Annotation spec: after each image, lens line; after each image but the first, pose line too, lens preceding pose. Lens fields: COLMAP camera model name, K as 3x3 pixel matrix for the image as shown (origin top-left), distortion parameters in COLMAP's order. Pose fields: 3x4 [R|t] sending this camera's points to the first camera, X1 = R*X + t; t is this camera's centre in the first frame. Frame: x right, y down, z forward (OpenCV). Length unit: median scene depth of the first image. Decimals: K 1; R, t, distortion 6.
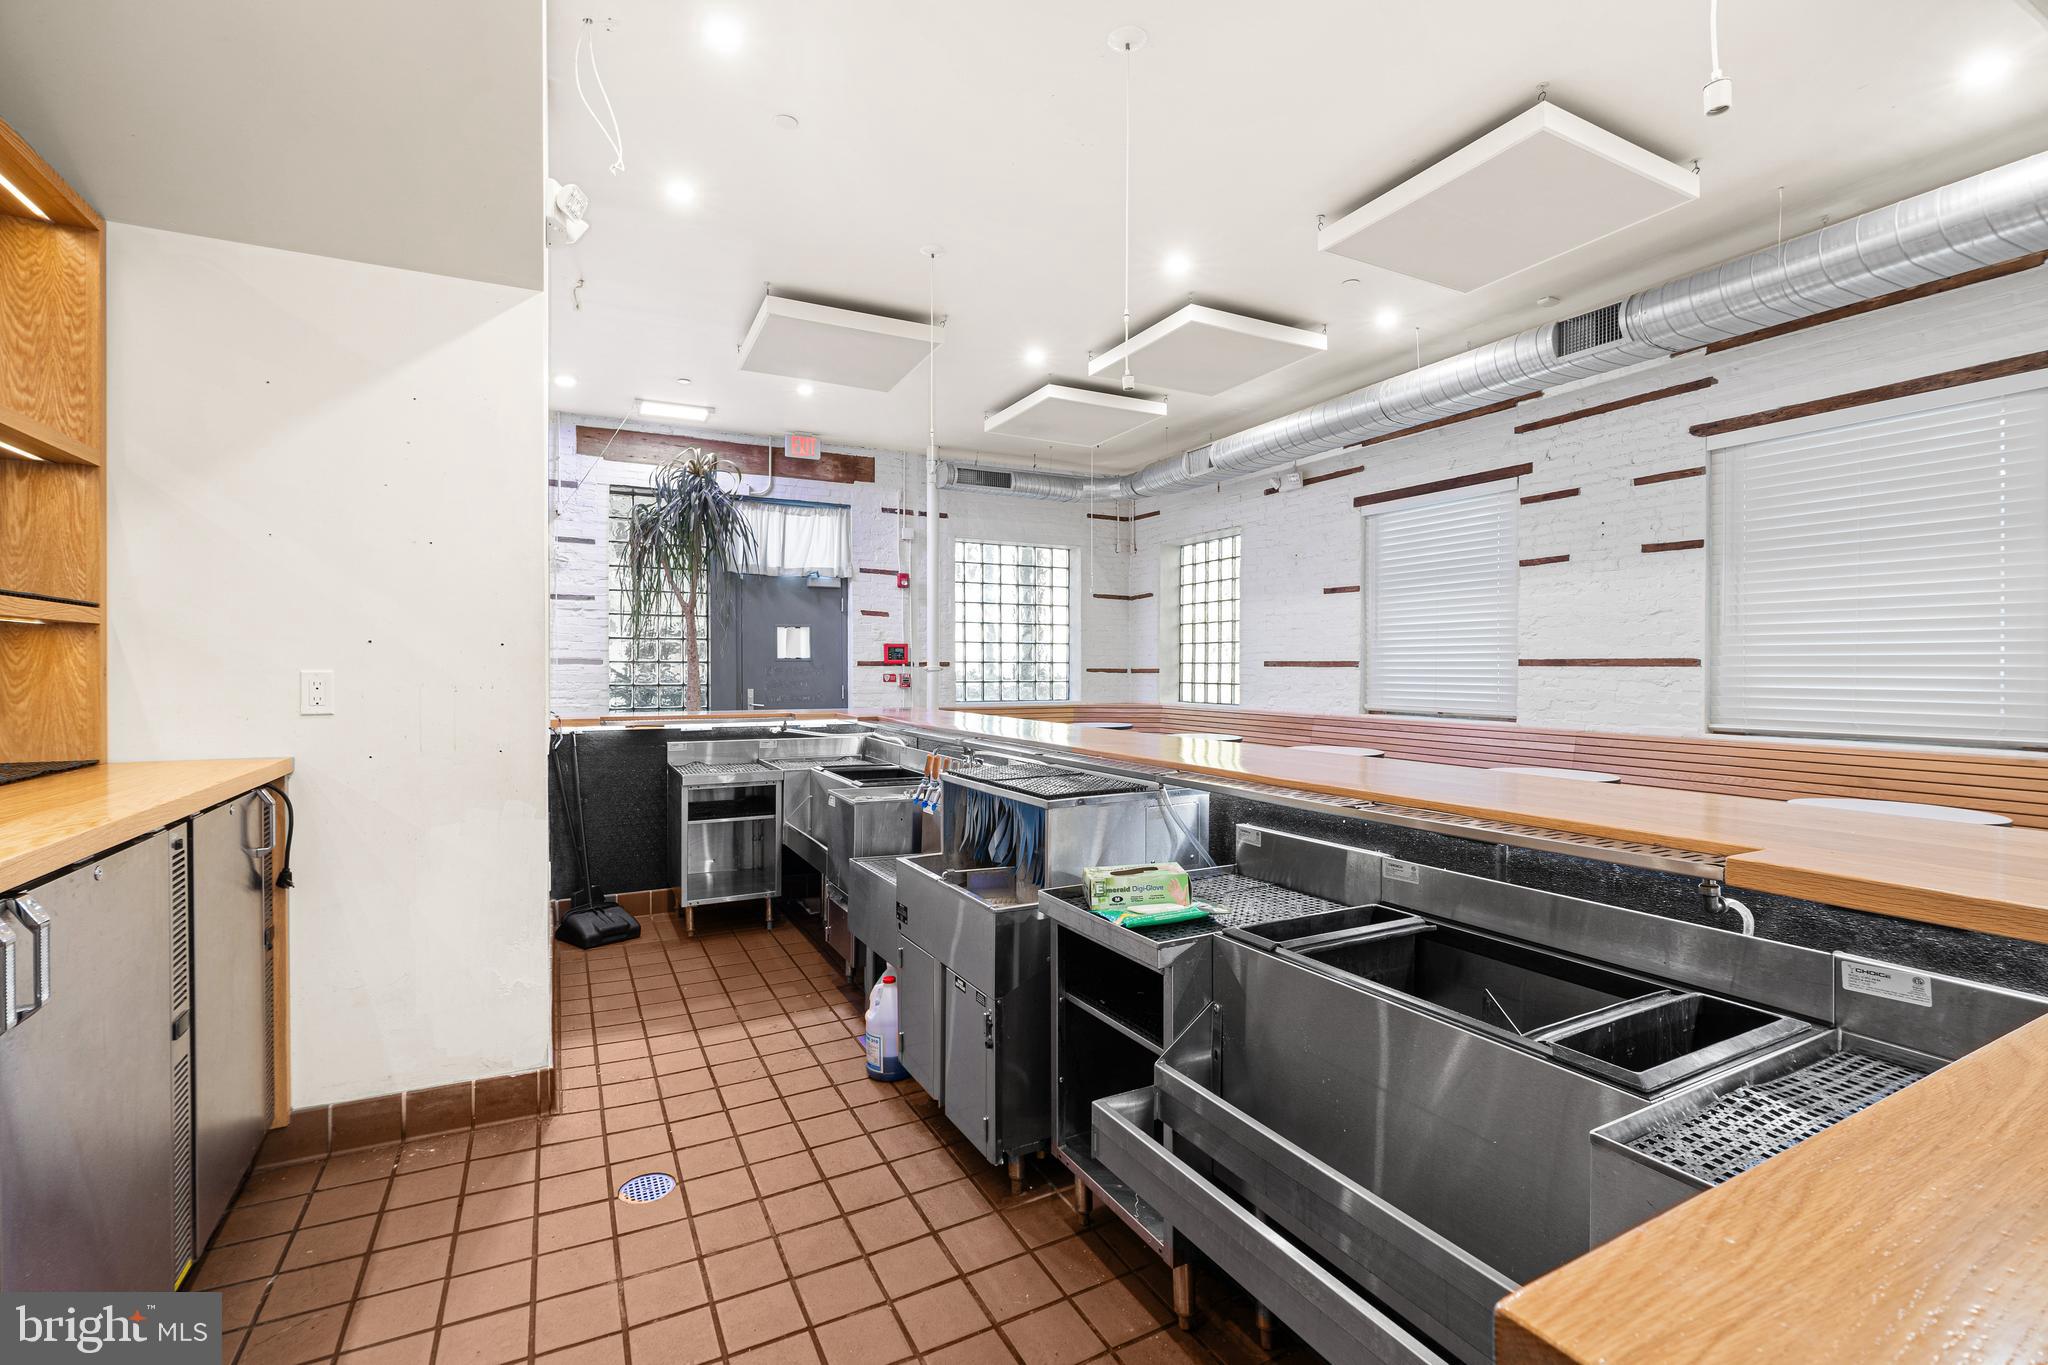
lens RADIAL K [[893.8, 0, 1014.6], [0, 893.8, 671.9], [0, 0, 1]] dist [-0.003329, 0.000031]
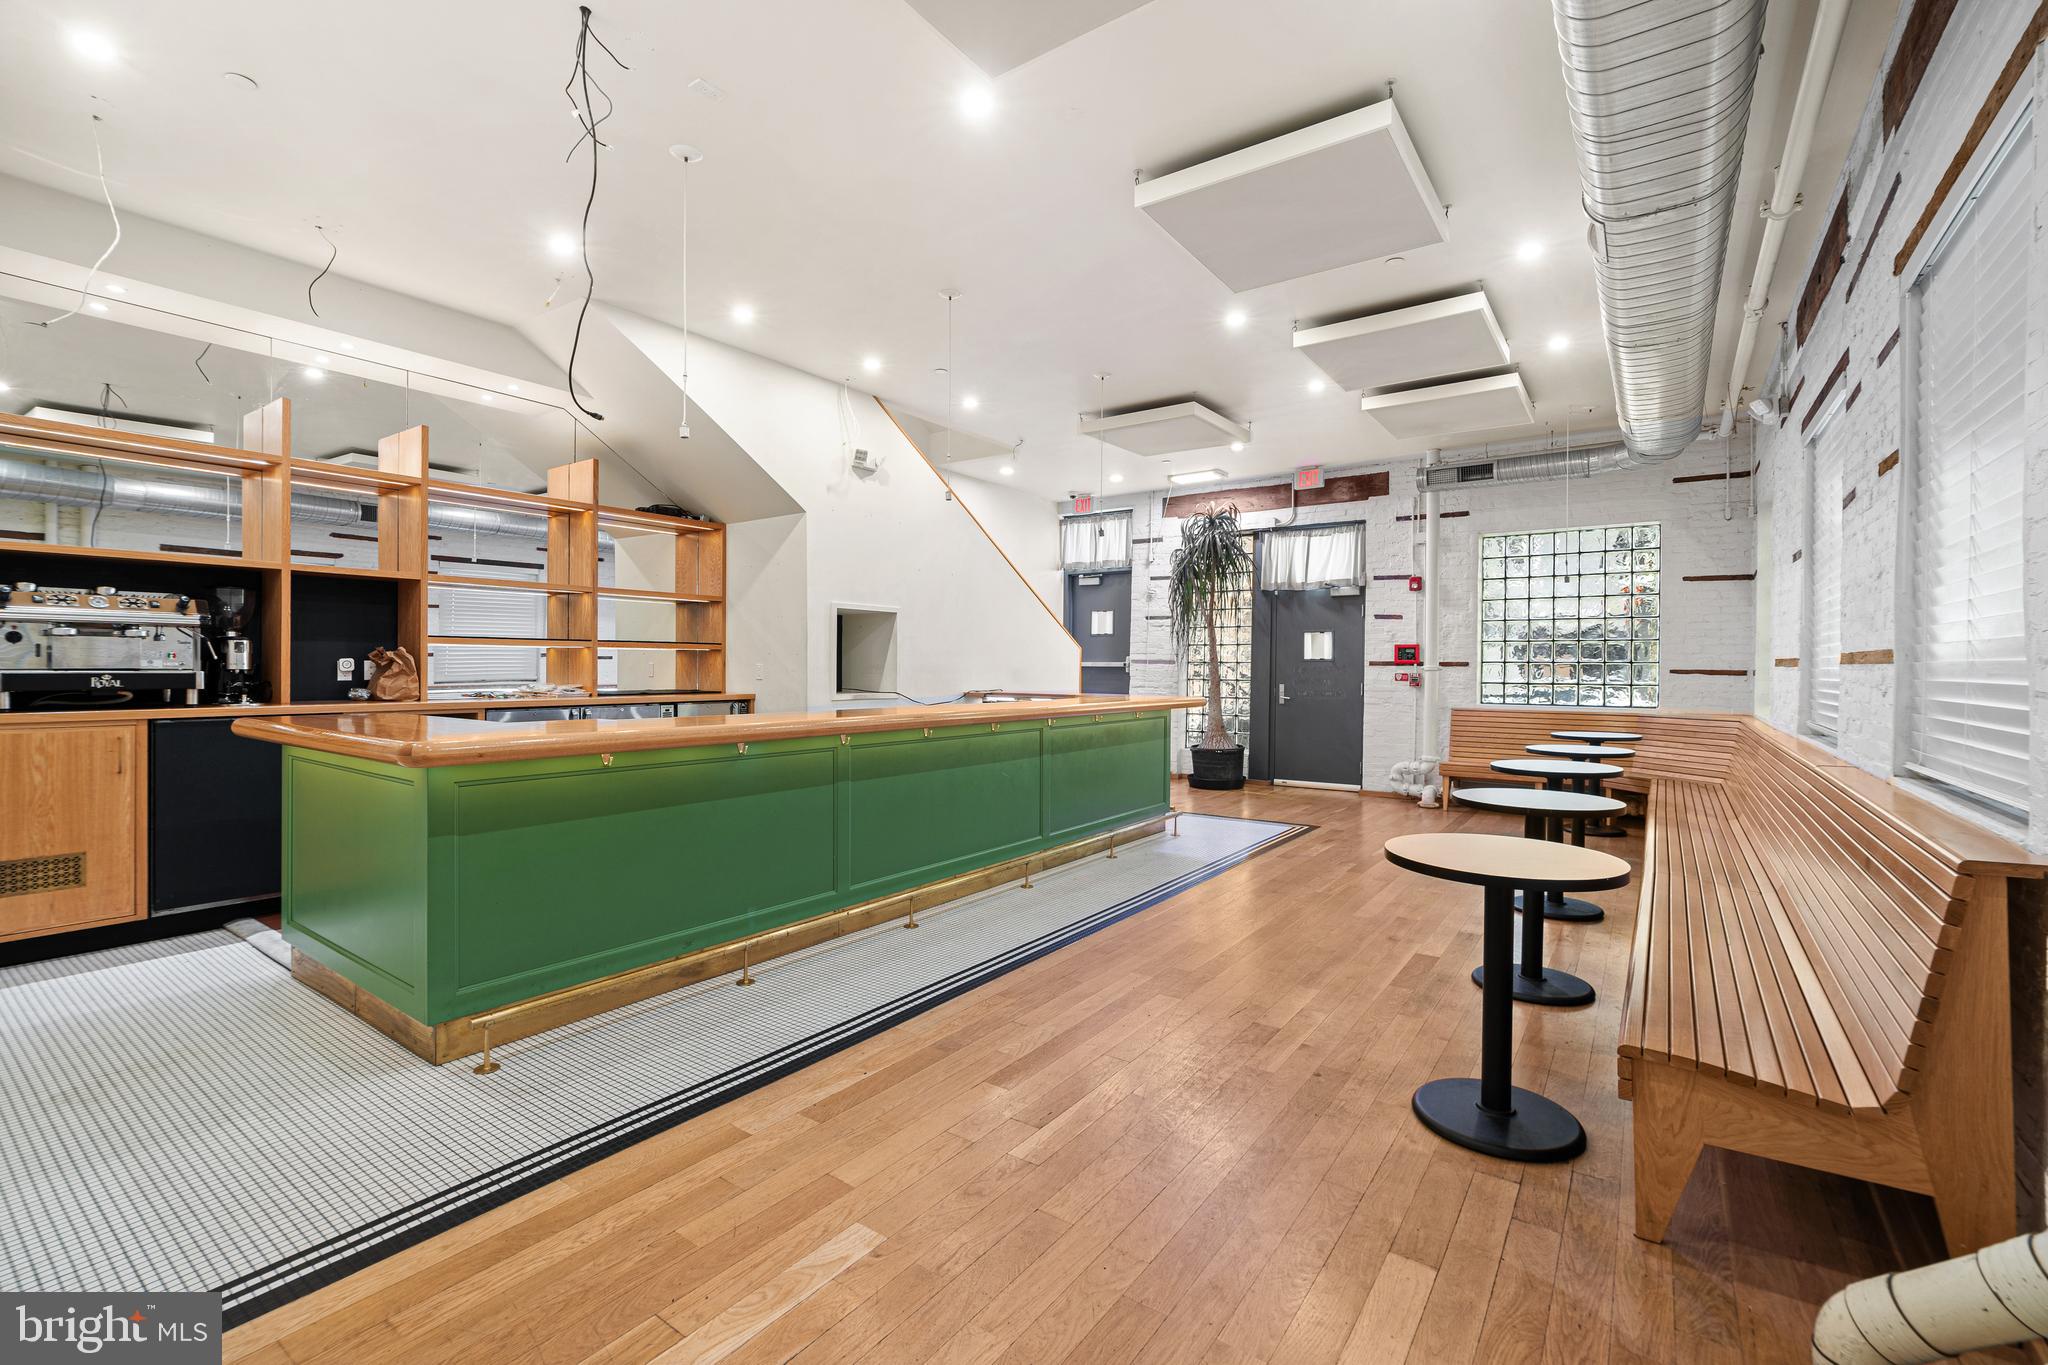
lens RADIAL K [[893.8, 0, 1010.6], [0, 893.8, 682.0], [0, 0, 1]] dist [-0.003329, 0.000031]
pose [[0.448152, 0.015553, -0.893822, 0.626095], [-0.010160, 0.999873, 0.012304, 0.004355], [0.893900, 0.003567, 0.448253, 0.120330]]
